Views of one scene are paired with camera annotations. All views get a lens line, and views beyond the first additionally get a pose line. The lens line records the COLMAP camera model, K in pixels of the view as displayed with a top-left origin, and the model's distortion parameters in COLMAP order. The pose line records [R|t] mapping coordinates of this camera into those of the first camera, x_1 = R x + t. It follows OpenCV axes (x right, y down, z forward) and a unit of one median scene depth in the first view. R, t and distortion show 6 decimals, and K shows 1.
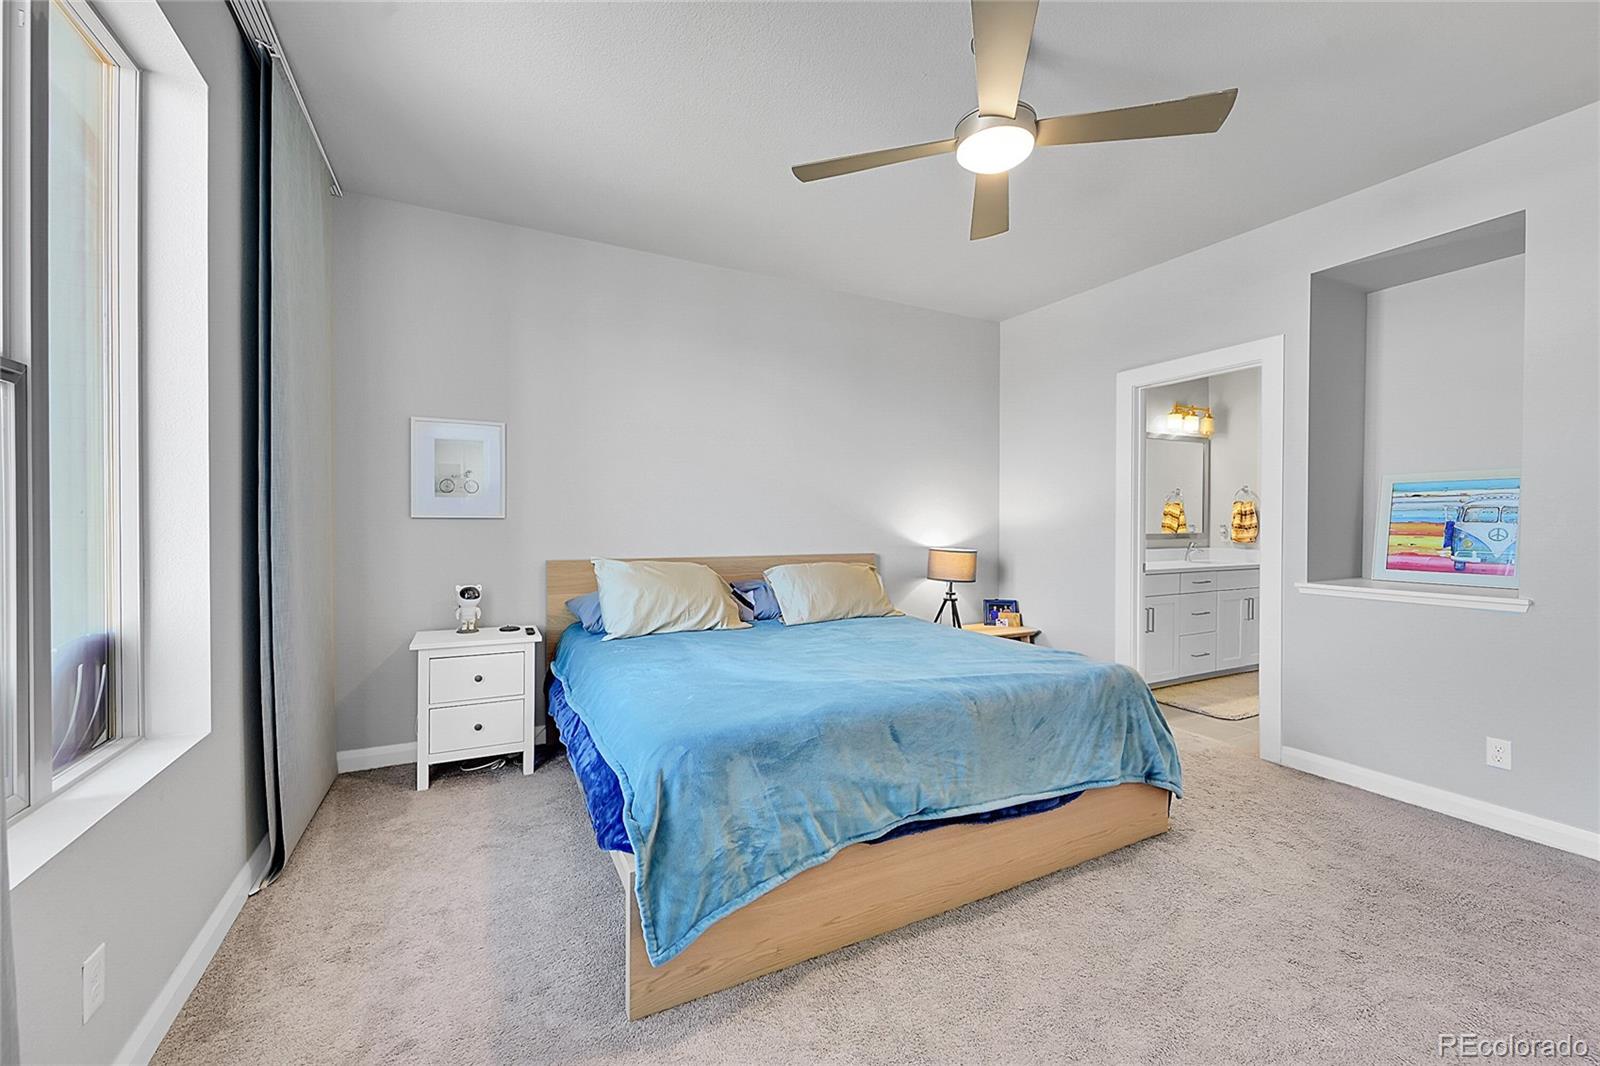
lens RADIAL K [[632.5, 0, 798.3], [0, 632.5, 526.1], [0, 0, 1]] dist [-0.002008, -0.000299]
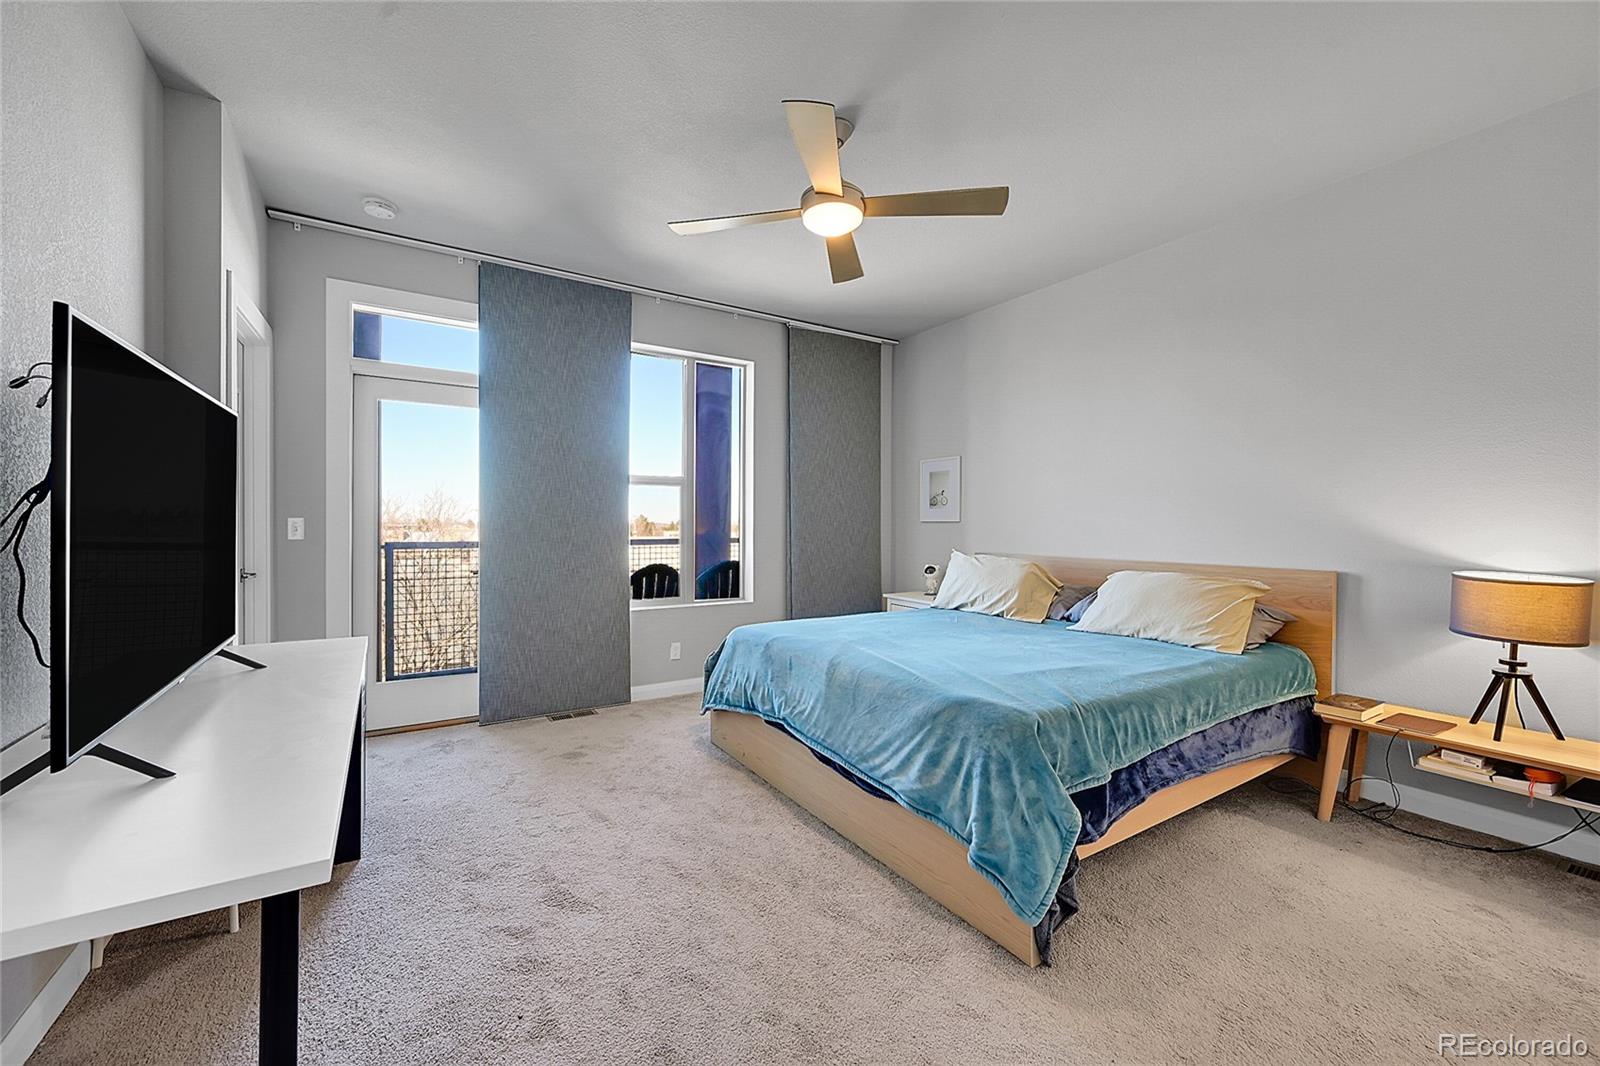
lens RADIAL K [[632.5, 0, 810.5], [0, 632.5, 527.6], [0, 0, 1]] dist [-0.002008, -0.000299]
pose [[0.103353, 0.000441, -0.994645, 0.987684], [-0.017464, 0.999847, -0.001371, 0.009326], [0.994491, 0.017512, 0.103345, 0.543246]]
